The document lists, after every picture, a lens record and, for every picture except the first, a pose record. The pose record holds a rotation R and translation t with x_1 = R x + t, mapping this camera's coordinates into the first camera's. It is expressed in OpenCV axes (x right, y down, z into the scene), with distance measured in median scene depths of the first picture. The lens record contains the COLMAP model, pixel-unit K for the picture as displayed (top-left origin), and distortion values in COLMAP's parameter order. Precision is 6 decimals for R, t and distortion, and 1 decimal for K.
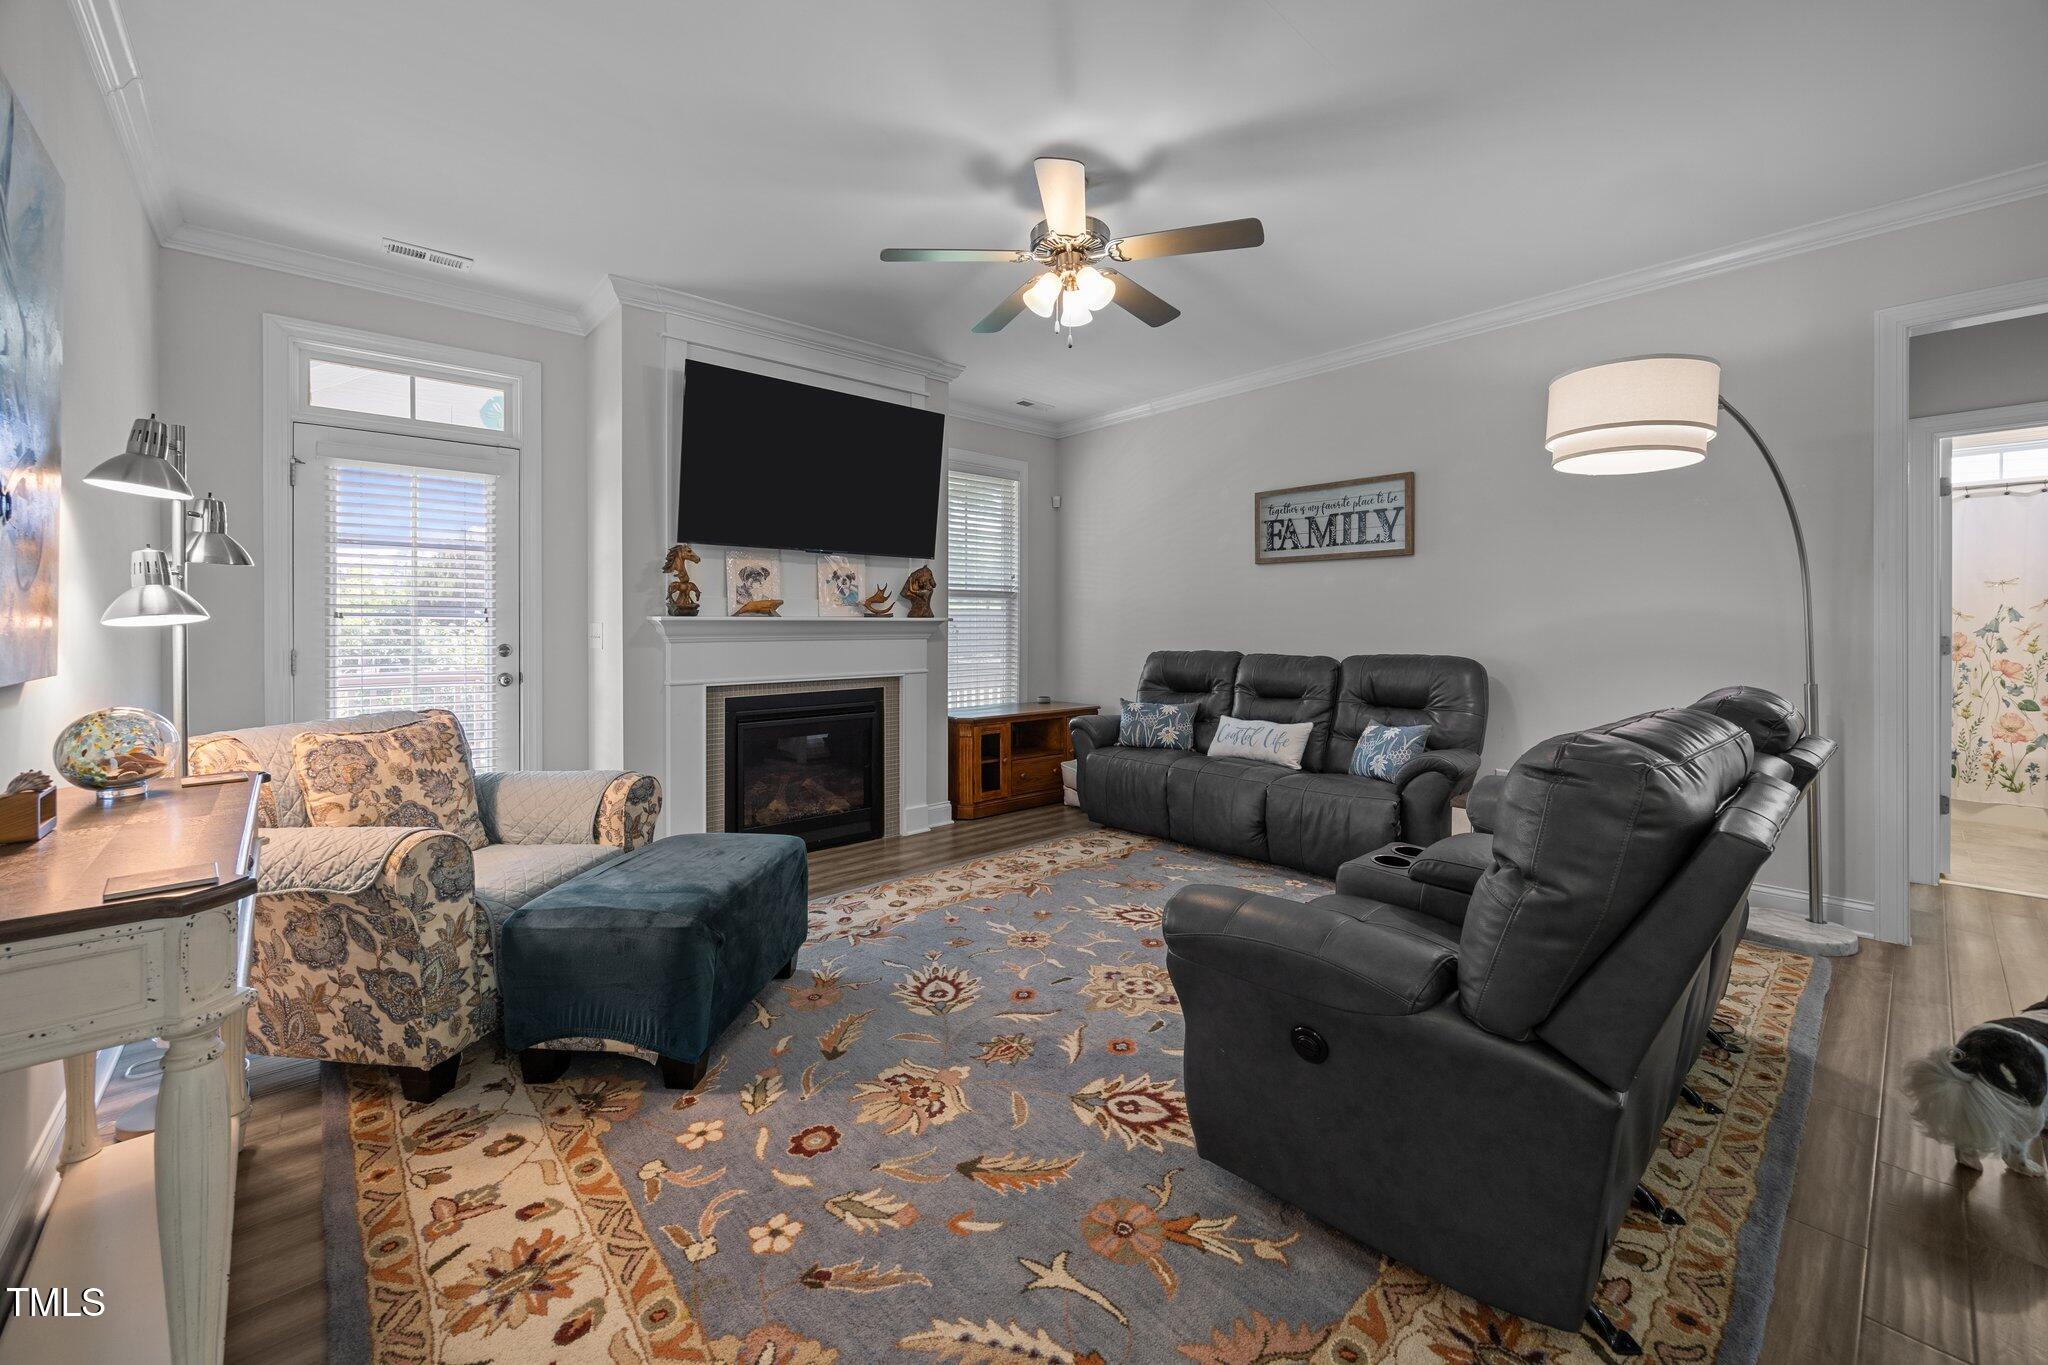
lens RADIAL K [[812.4, 0, 1025.2], [0, 812.4, 622.7], [0, 0, 1]] dist [-0.002756, -0.000410]
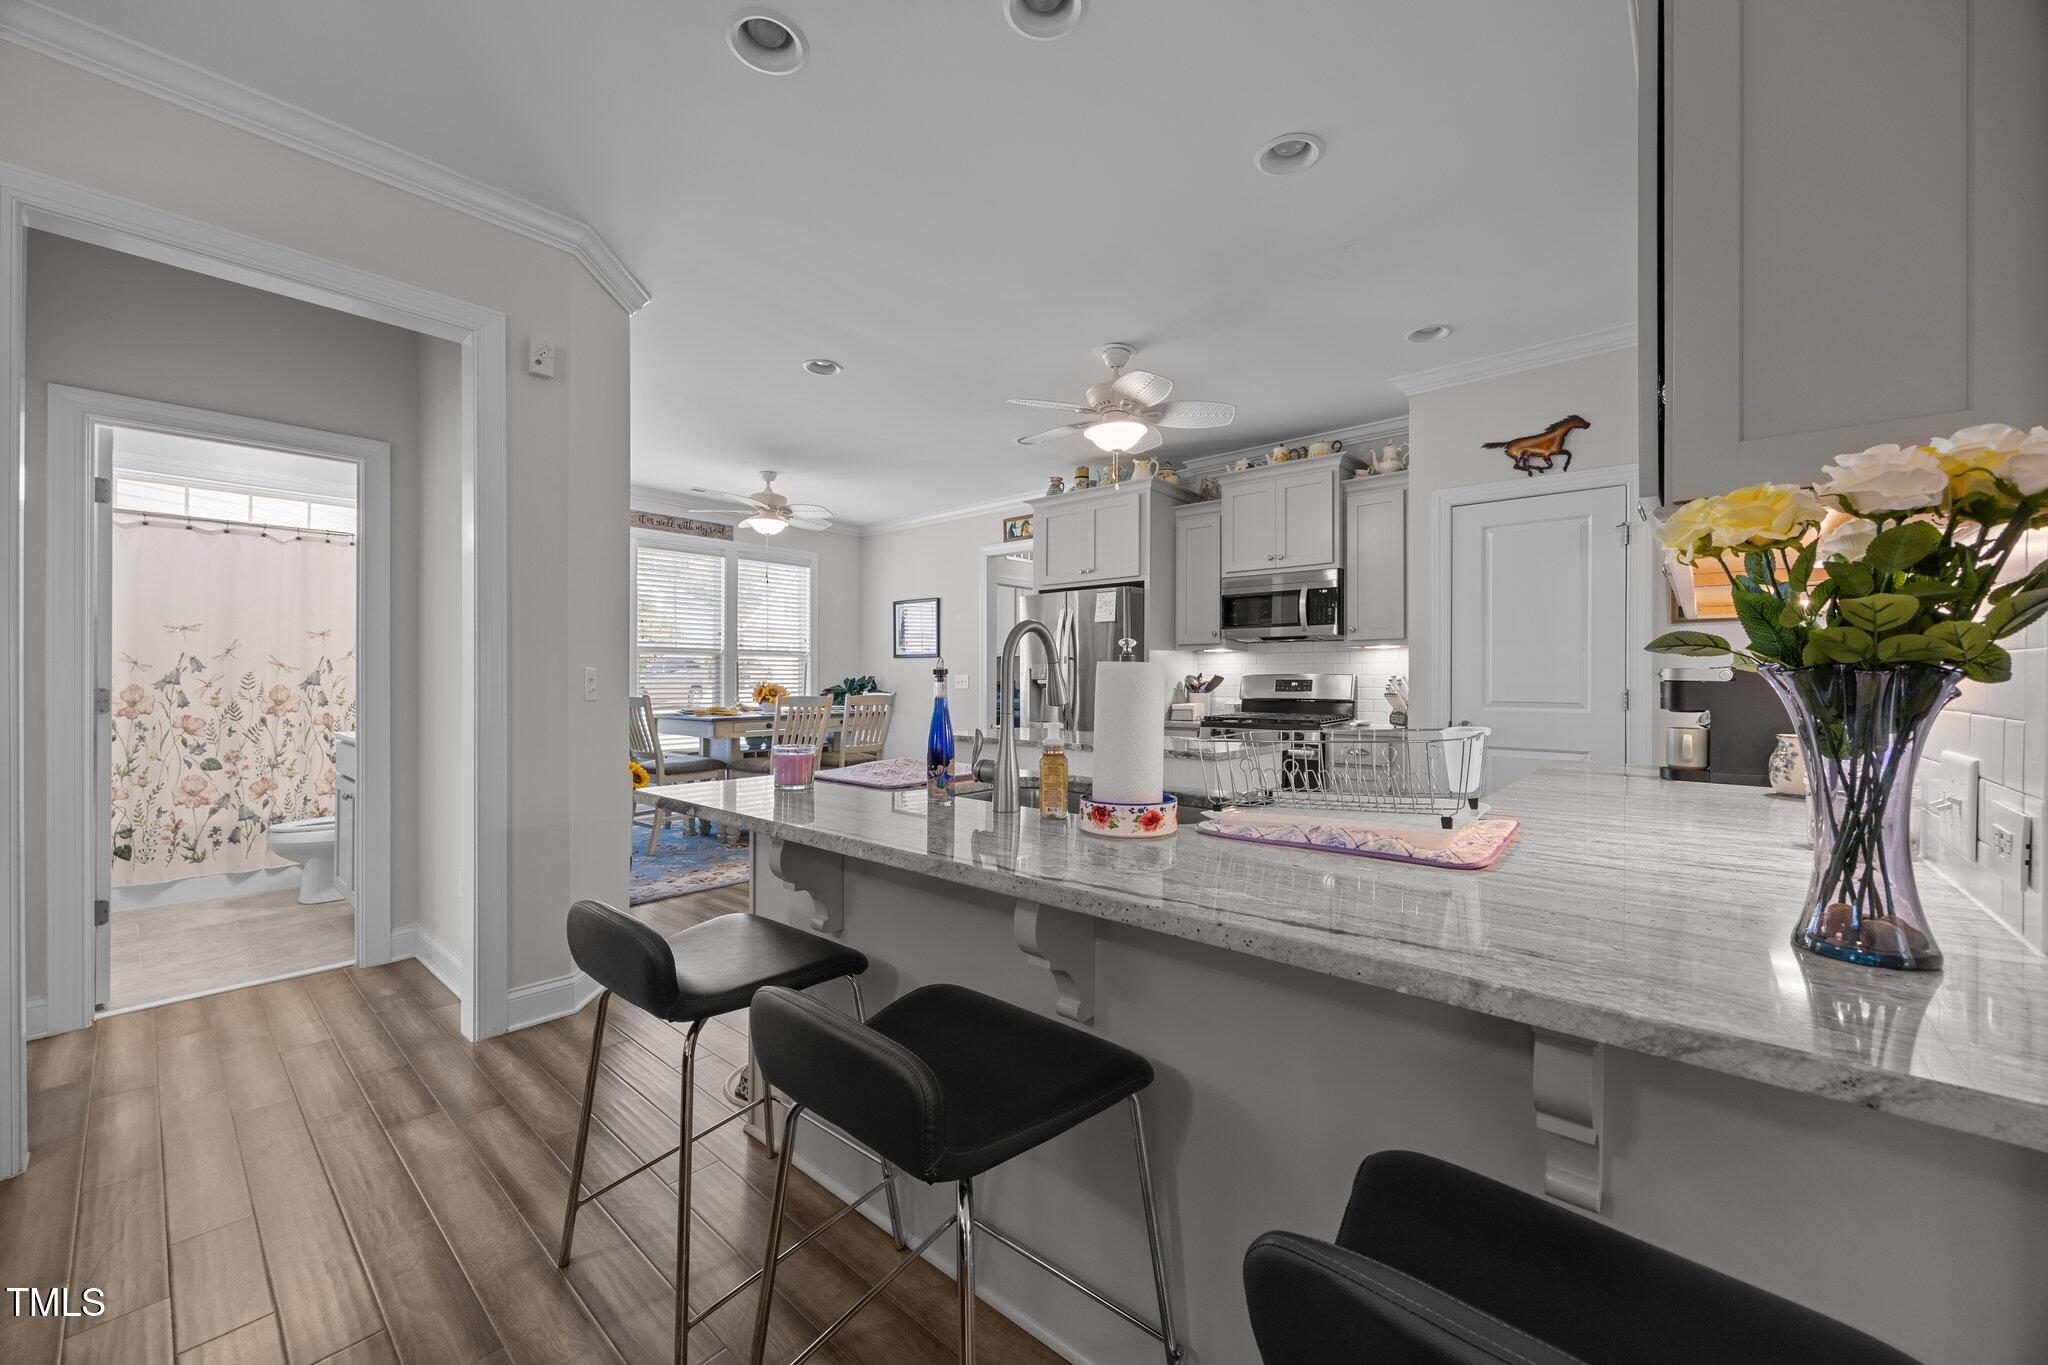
lens RADIAL K [[789.4, 0, 1025.1], [0, 789.4, 674.3], [0, 0, 1]] dist [-0.002498, 0.000529]
pose [[-0.112153, 0.003642, 0.993684, 0.253204], [0.002143, 0.999992, -0.003423, 0.005938], [-0.993689, 0.001746, -0.112160, 0.185457]]
